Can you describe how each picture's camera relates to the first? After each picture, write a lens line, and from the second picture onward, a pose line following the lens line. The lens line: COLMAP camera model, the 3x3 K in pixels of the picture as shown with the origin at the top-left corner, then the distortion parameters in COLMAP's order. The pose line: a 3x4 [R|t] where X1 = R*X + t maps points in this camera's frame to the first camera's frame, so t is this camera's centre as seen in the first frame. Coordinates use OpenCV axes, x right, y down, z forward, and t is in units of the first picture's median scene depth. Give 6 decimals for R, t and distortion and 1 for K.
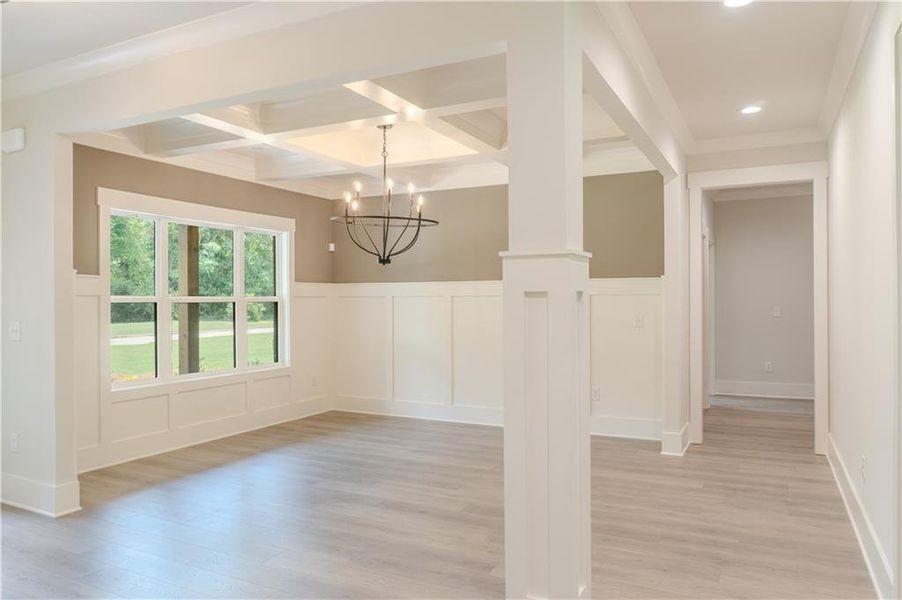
lens RADIAL K [[609.6, 0, 456.6], [0, 609.6, 303.5], [0, 0, 1]] dist [-0.032756, 0.003243]
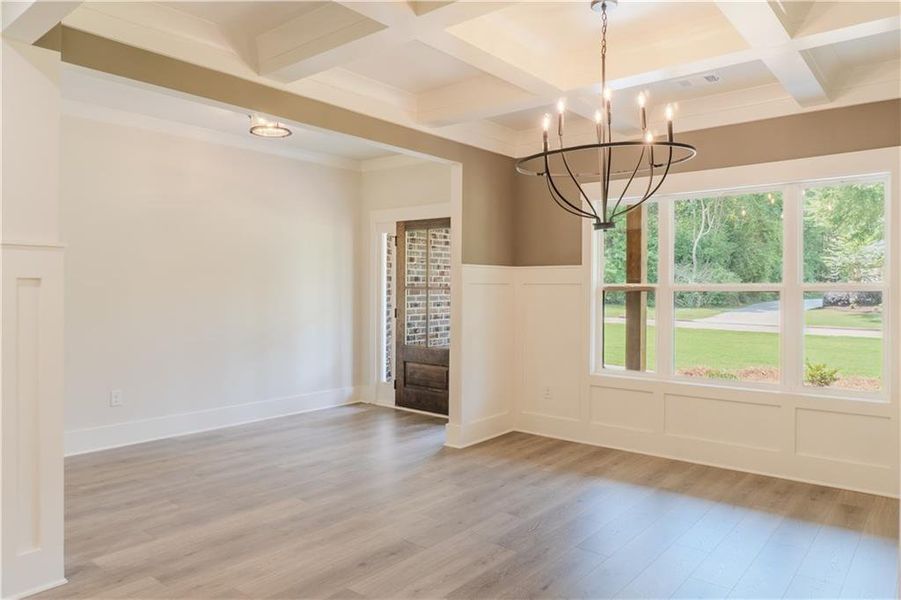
lens RADIAL K [[608.9, 0, 456.2], [0, 608.9, 299.0], [0, 0, 1]] dist [-0.032756, 0.003243]
pose [[-0.221812, 0.018184, -0.974920, 0.510338], [-0.004788, 0.999794, 0.019737, -0.006994], [0.975078, 0.009046, -0.221679, 0.992266]]
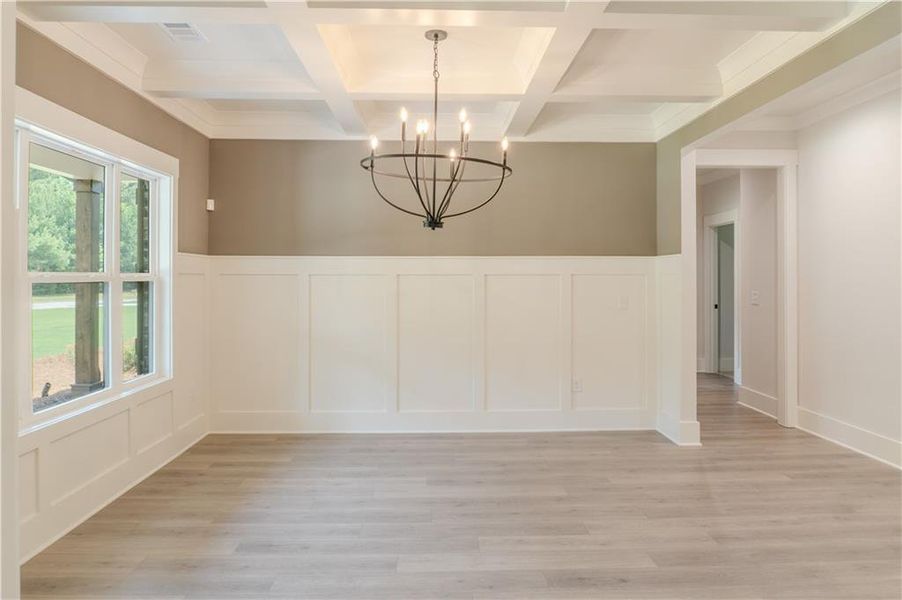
lens RADIAL K [[609.6, 0, 456.6], [0, 609.6, 274.8], [0, 0, 1]] dist [-0.032756, 0.003243]
pose [[0.881102, 0.005672, 0.472893, -0.431537], [0.000744, 0.999910, -0.013379, -0.001198], [-0.472927, 0.012140, 0.881018, 0.364376]]
